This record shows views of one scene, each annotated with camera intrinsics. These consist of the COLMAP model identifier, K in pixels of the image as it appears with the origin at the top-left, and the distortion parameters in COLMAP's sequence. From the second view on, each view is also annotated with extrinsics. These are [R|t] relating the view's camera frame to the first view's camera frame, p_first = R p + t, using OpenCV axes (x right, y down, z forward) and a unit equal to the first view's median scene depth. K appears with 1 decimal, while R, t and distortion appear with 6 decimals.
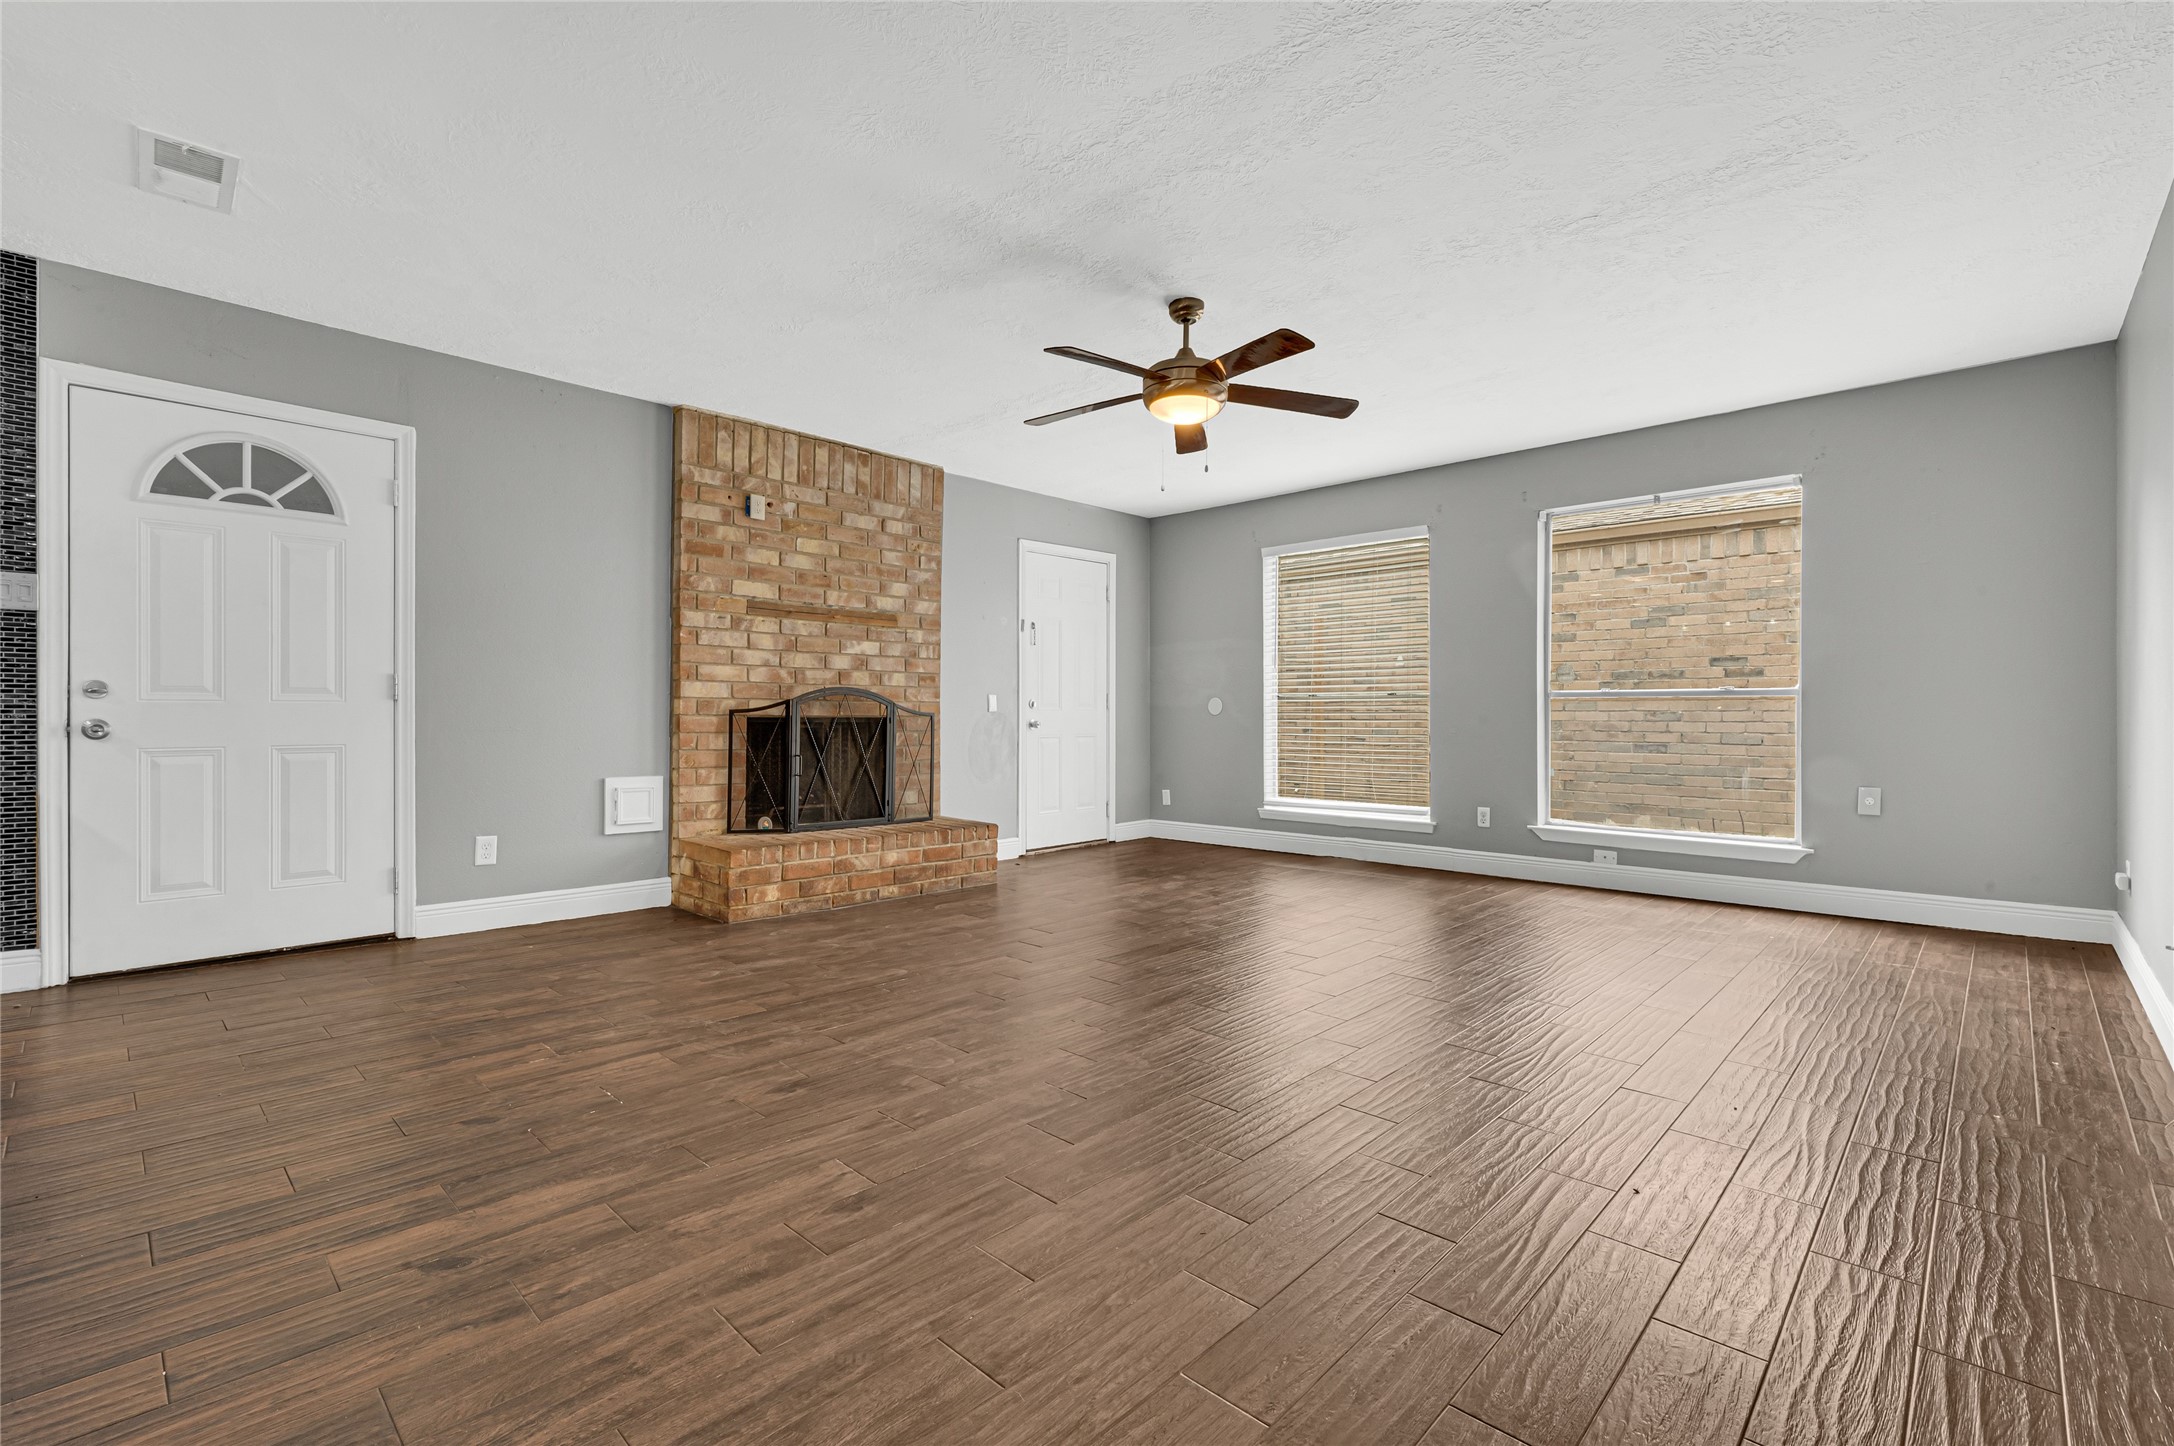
lens RADIAL K [[954.9, 0, 1095.7], [0, 954.9, 710.7], [0, 0, 1]] dist [0.002767, 0.000571]
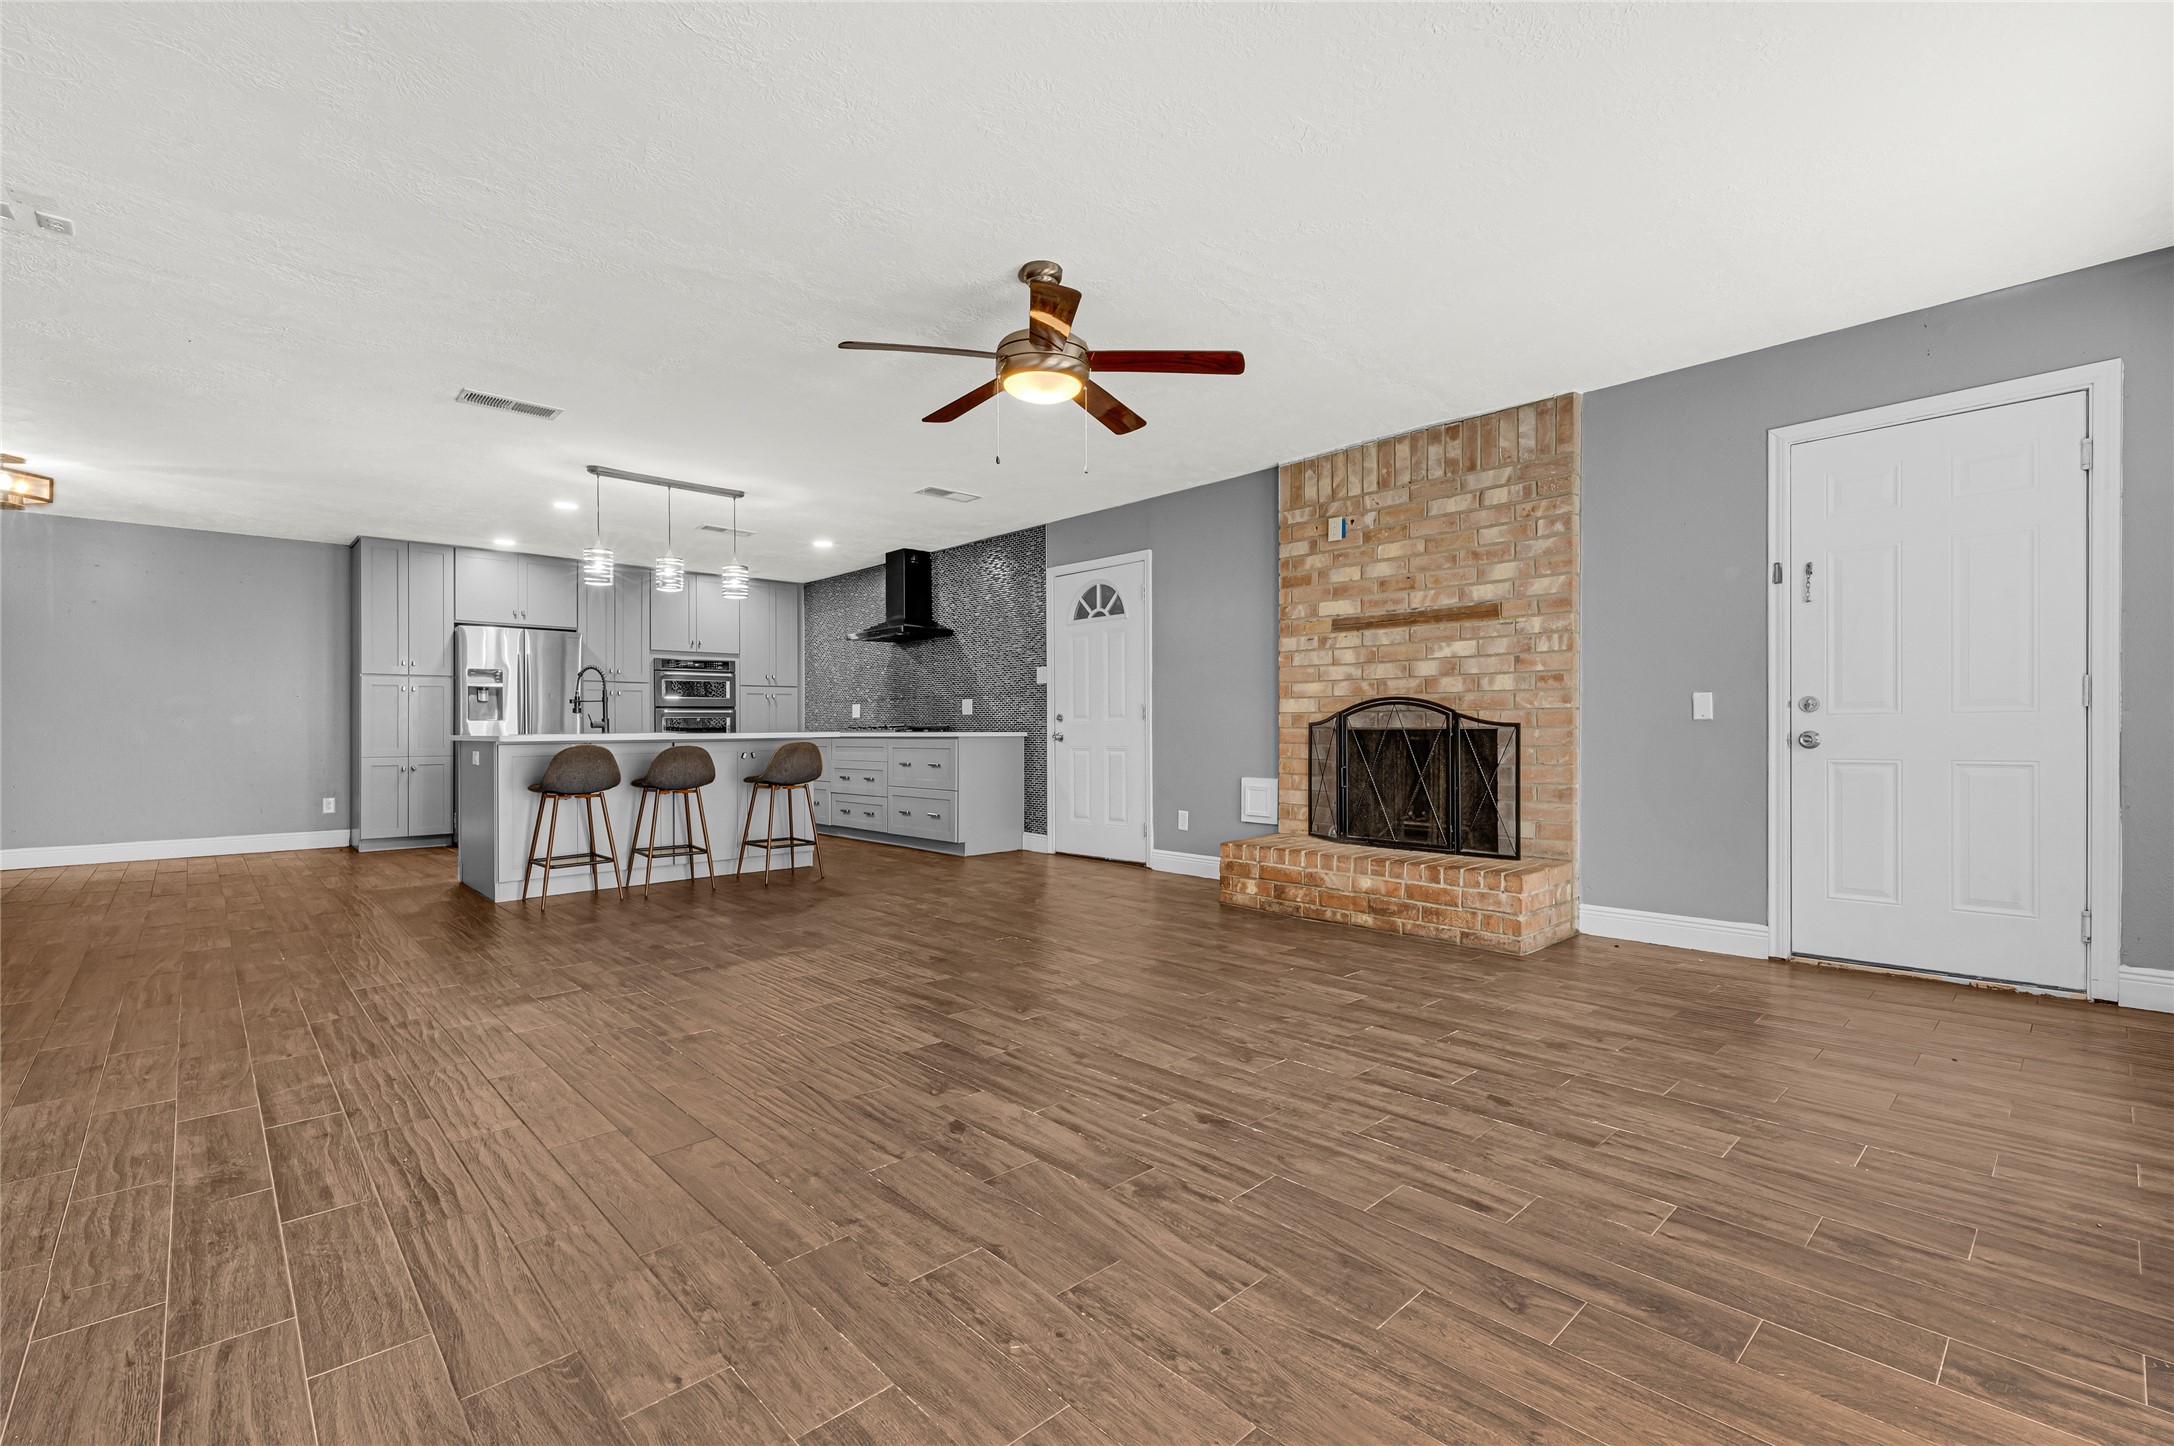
lens RADIAL K [[954.9, 0, 1084.4], [0, 954.9, 727.7], [0, 0, 1]] dist [0.002767, 0.000571]
pose [[-0.056960, -0.004439, -0.998367, 0.705382], [0.010726, 0.999930, -0.005058, 0.007295], [0.998319, -0.010996, -0.056908, 0.778340]]
